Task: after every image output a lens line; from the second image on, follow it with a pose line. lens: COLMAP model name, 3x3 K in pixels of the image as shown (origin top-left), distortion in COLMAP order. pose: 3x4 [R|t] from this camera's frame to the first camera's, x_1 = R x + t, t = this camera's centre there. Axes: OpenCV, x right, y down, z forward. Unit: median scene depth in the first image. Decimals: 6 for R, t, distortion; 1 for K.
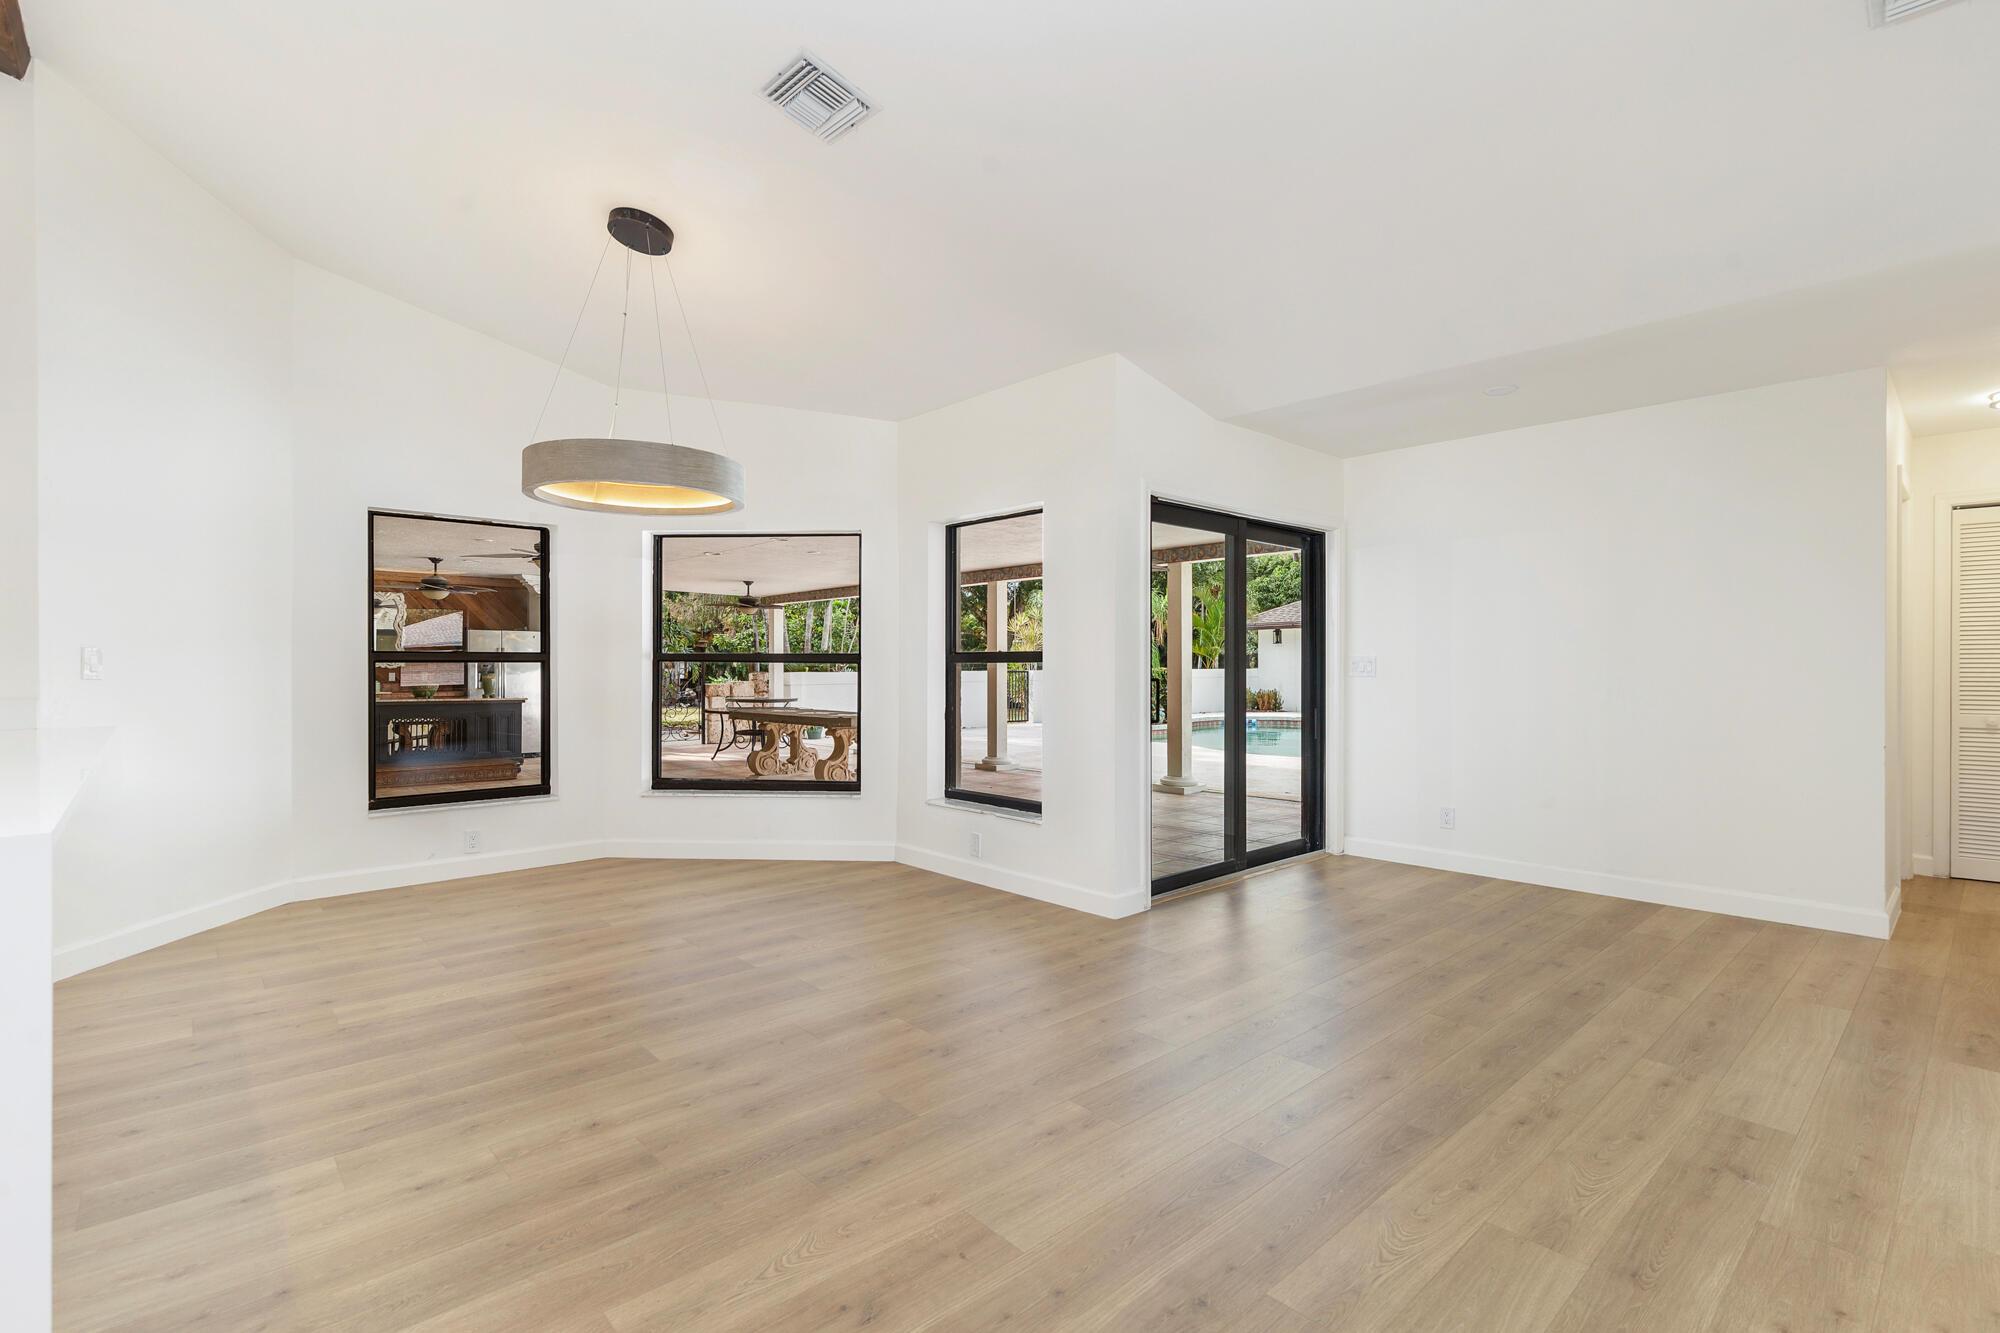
lens RADIAL K [[903.9, 0, 999.5], [0, 903.9, 666.4], [0, 0, 1]] dist [0.000867, 0.000072]
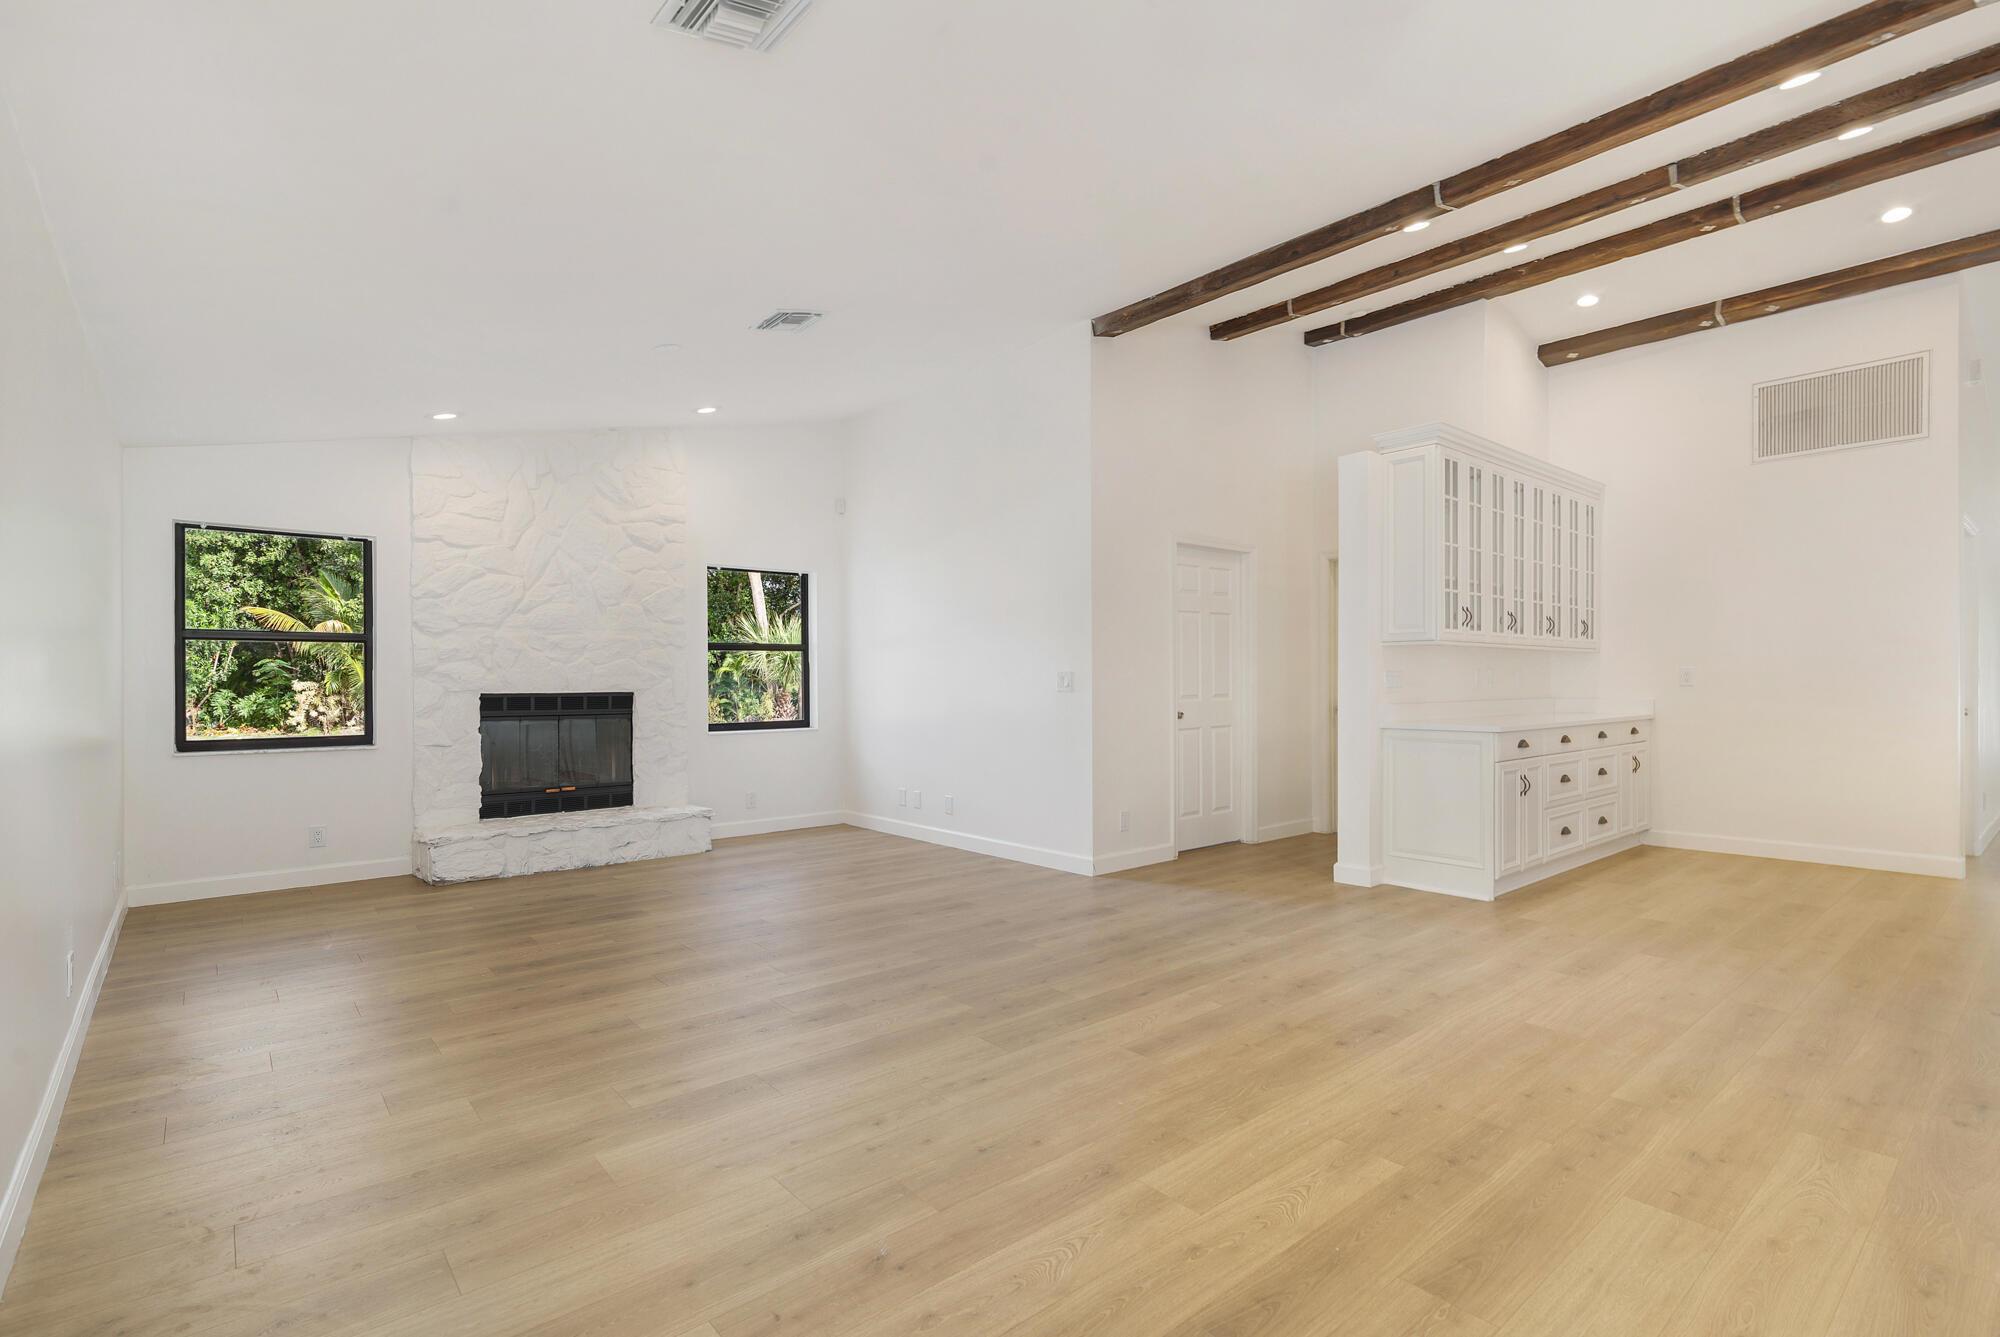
lens RADIAL K [[941.4, 0, 999.9], [0, 941.4, 676.4], [0, 0, 1]] dist [-0.003160, 0.000254]
pose [[-0.999657, 0.002543, 0.026068, 0.740410], [0.002533, 0.999997, -0.000400, -0.006501], [-0.026069, -0.000334, -0.999660, 2.091864]]
